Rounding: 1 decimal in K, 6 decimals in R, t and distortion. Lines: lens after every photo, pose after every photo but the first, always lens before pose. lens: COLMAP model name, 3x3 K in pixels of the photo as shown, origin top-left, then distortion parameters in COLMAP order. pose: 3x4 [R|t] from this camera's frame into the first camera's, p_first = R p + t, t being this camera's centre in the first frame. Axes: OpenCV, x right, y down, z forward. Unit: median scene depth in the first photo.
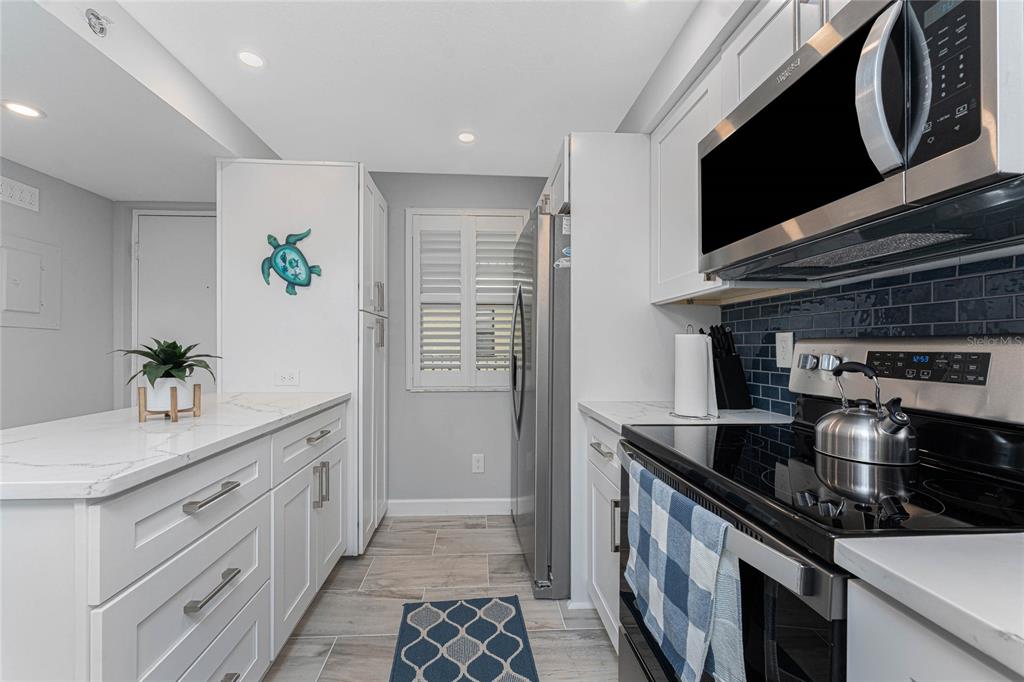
lens RADIAL K [[414.5, 0, 505.8], [0, 414.5, 347.3], [0, 0, 1]] dist [0.001861, 0.000058]
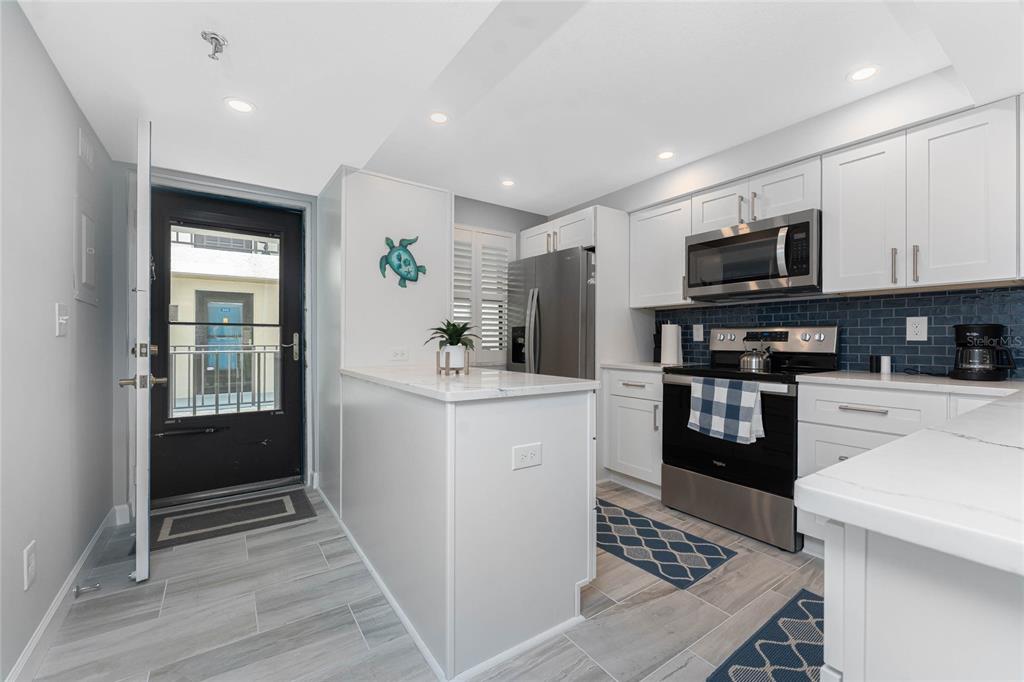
lens RADIAL K [[414.5, 0, 516.5], [0, 414.5, 339.5], [0, 0, 1]] dist [0.001861, 0.000058]
pose [[0.855277, 0.002577, 0.518165, -0.878726], [-0.001778, 0.999996, -0.002040, 0.033327], [-0.518168, 0.000823, 0.855278, -0.249509]]
